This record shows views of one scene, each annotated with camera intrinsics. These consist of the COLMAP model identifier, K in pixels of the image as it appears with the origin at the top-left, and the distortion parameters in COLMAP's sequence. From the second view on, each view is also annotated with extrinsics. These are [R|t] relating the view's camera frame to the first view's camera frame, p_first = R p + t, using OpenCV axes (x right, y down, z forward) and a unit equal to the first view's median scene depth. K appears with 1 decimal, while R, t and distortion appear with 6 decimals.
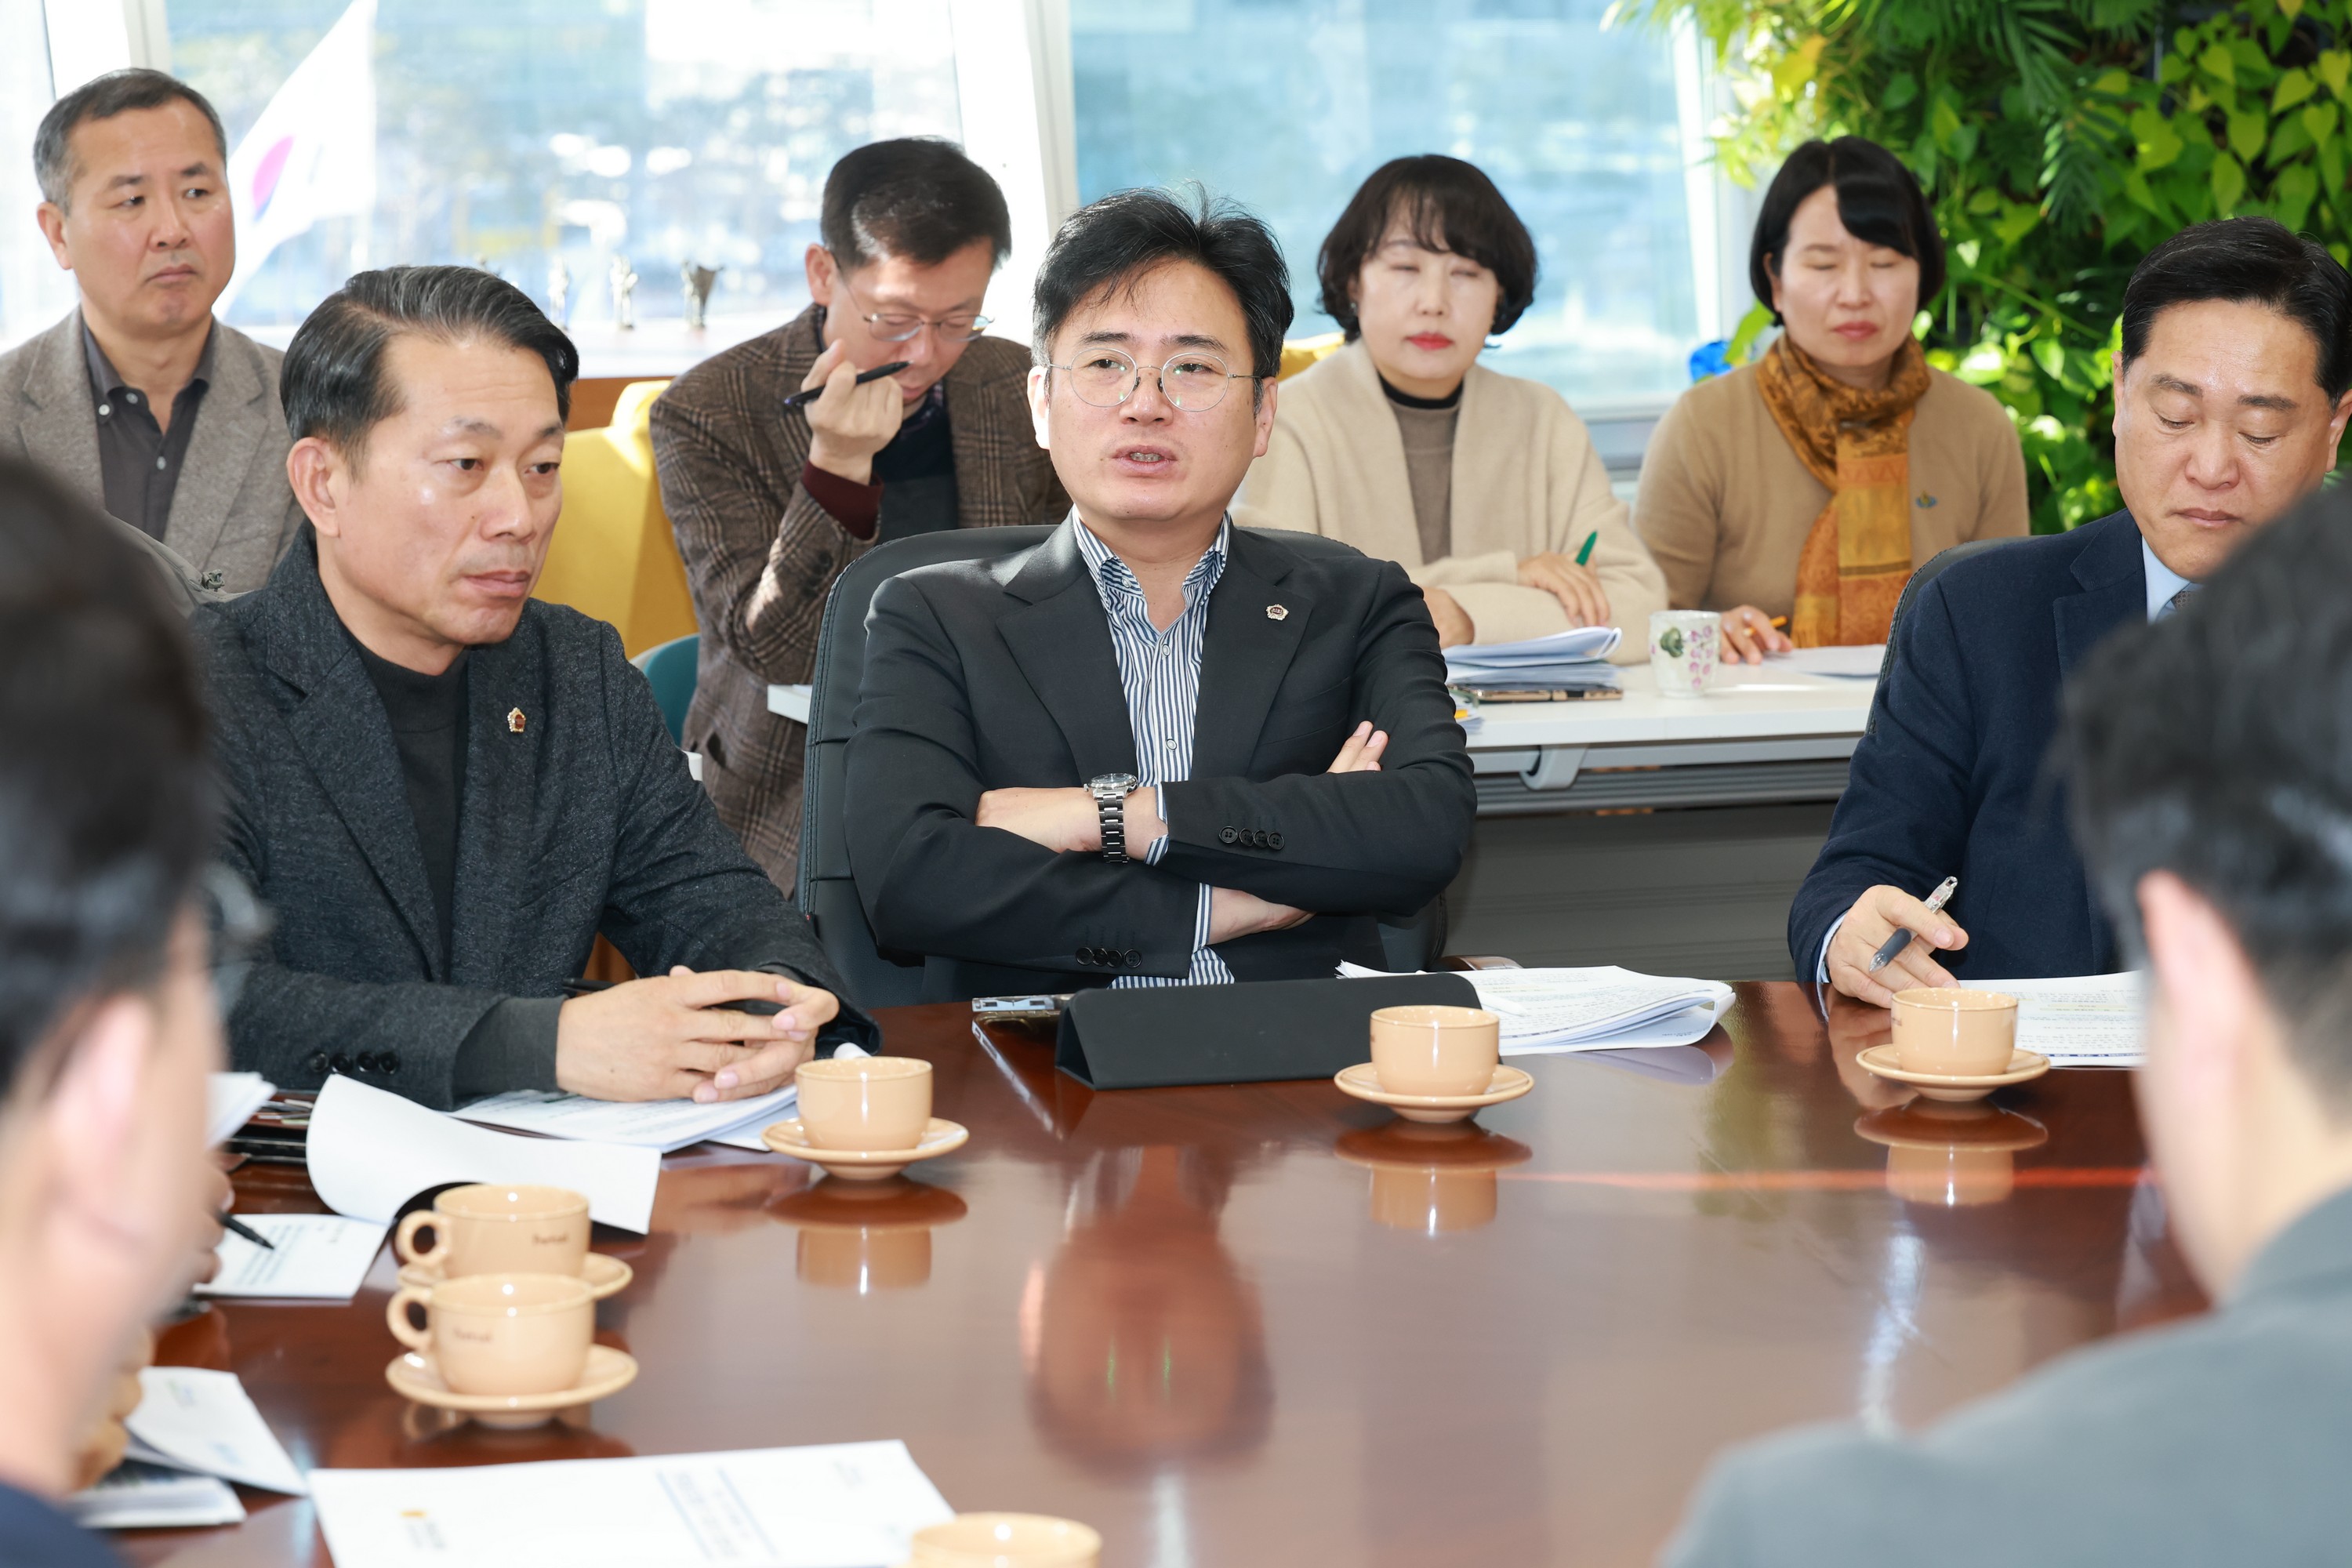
lens RADIAL K [[5887.2, 0, 1175.0], [0, 5887.2, 804.3], [0, 0, 1]] dist [0.146568, 0.000000]
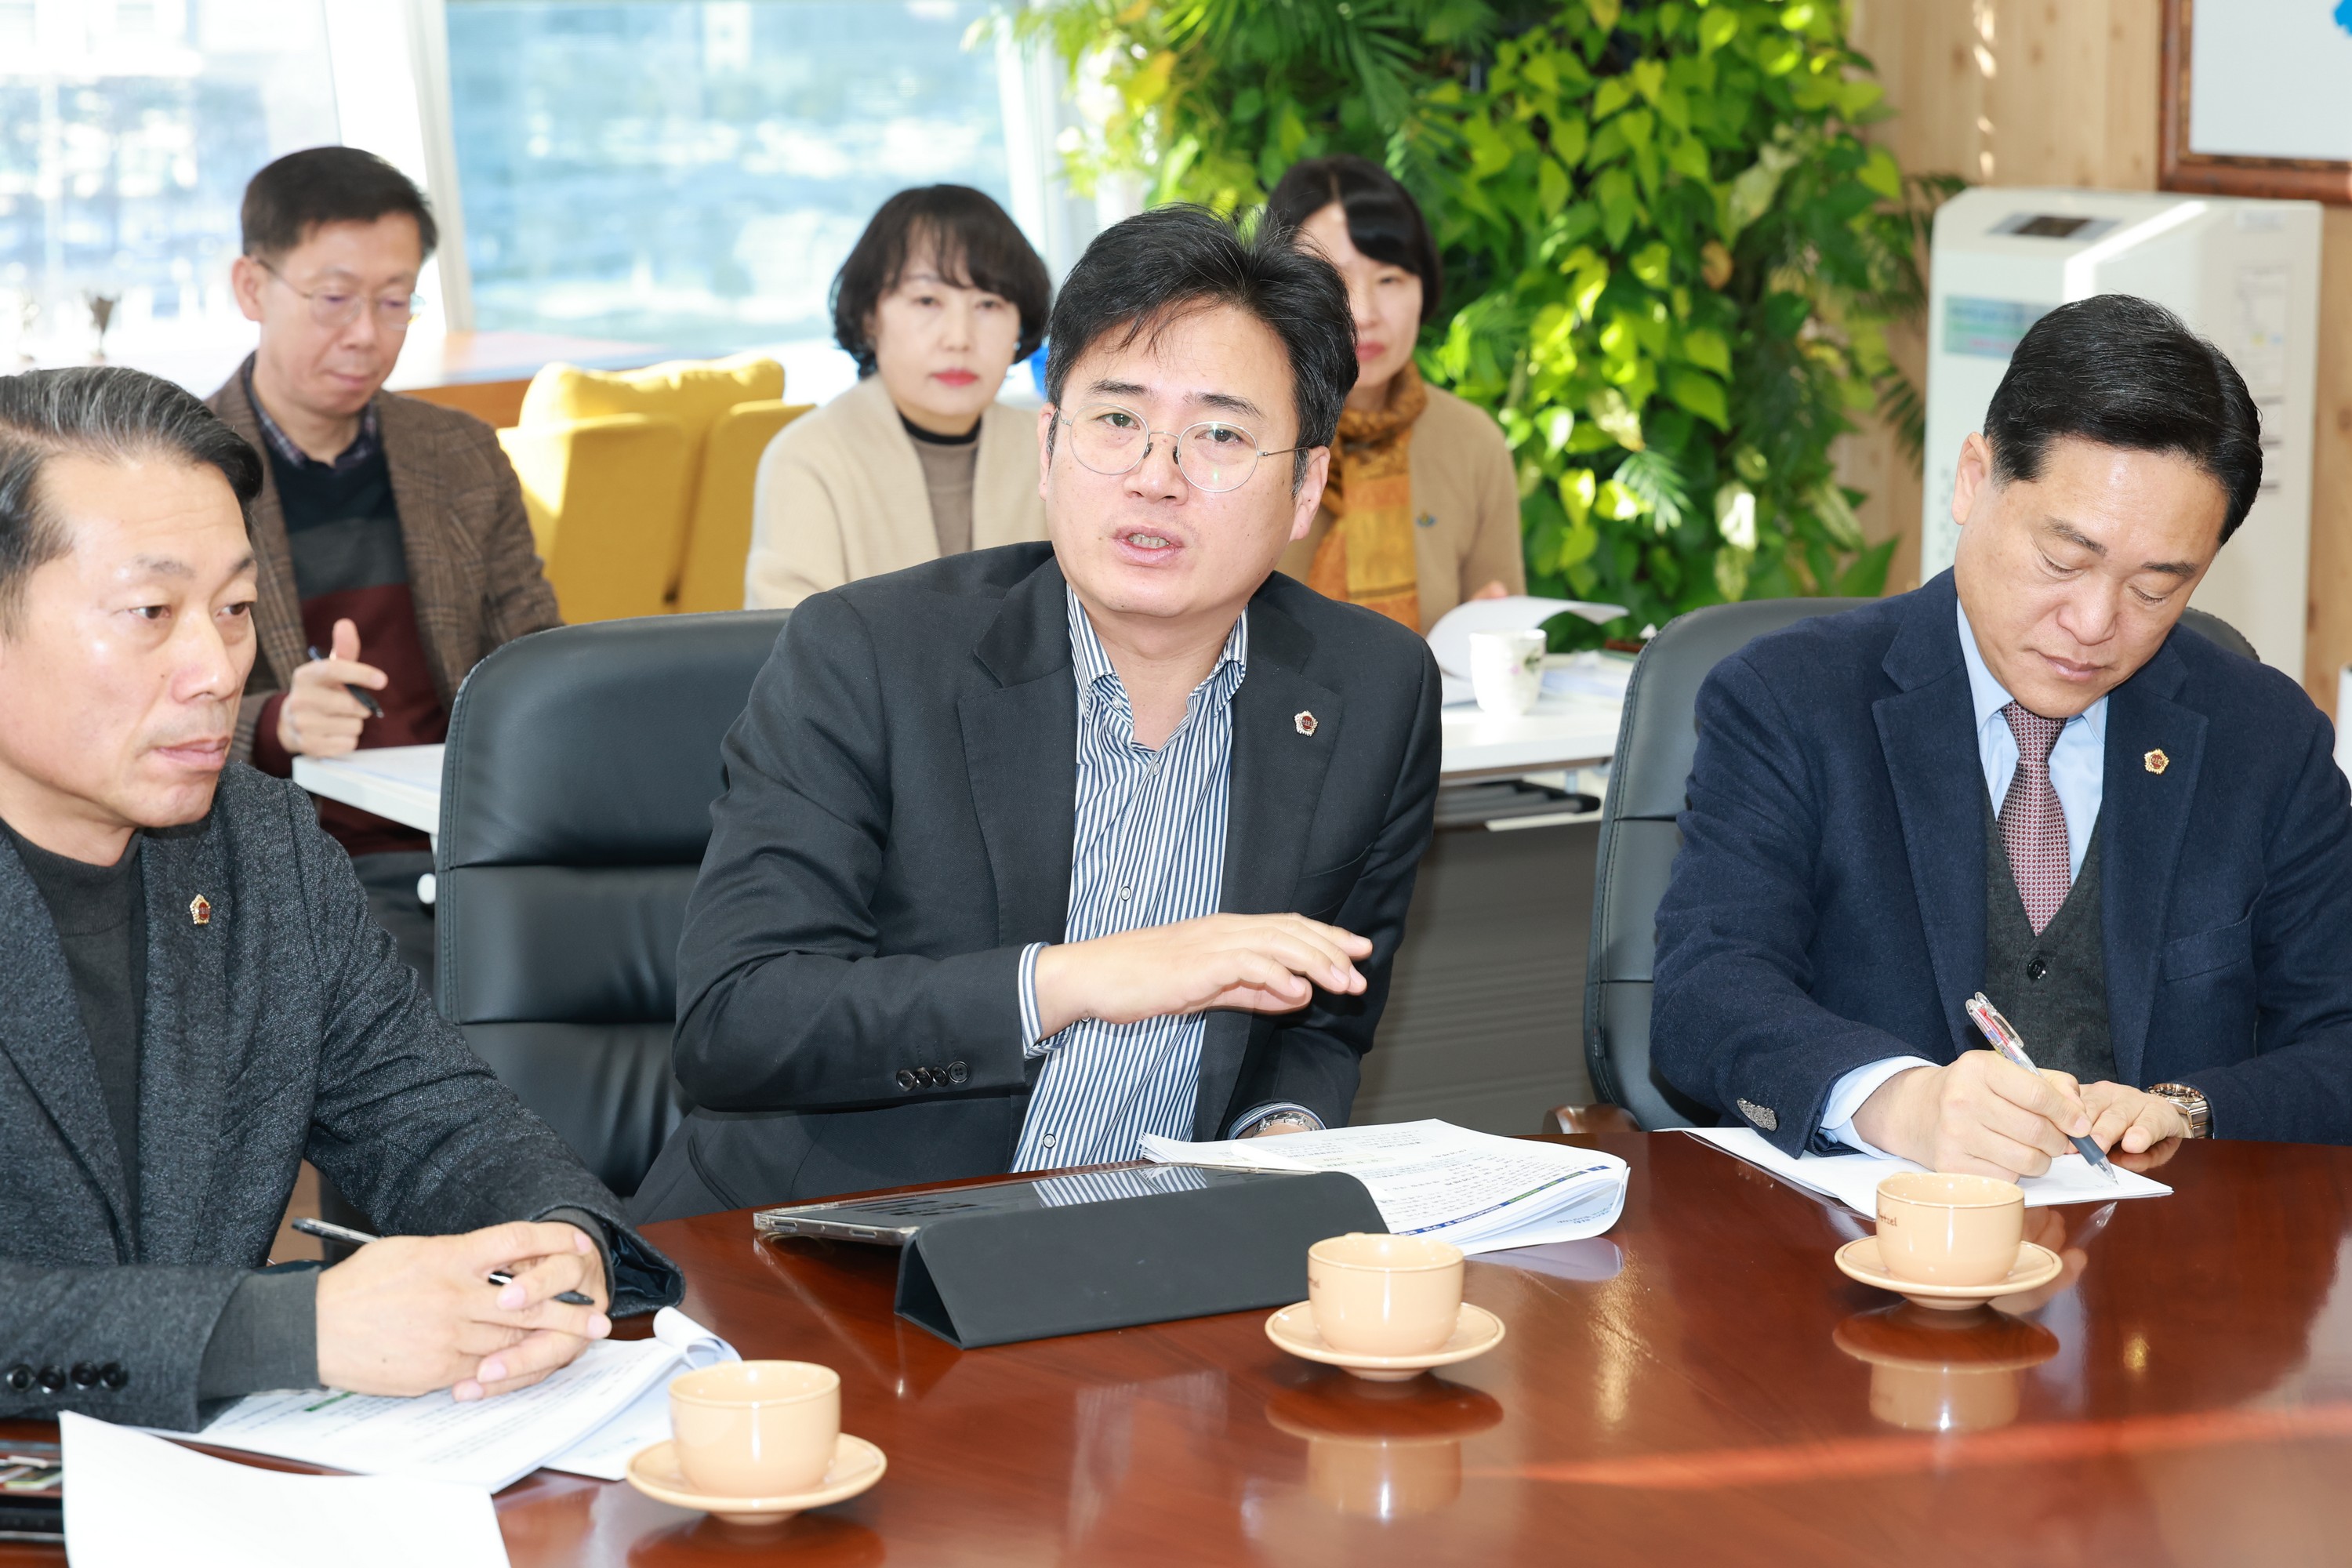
lens RADIAL K [[5198.8, 0, 1187.8], [0, 5198.8, 762.6], [0, 0, 1]] dist [0.080678, 0.000000]
pose [[0.987516, -0.037222, 0.153059, -0.051704], [0.036194, 0.999300, 0.009497, -0.022170], [-0.153305, -0.003839, 0.988171, 0.153125]]
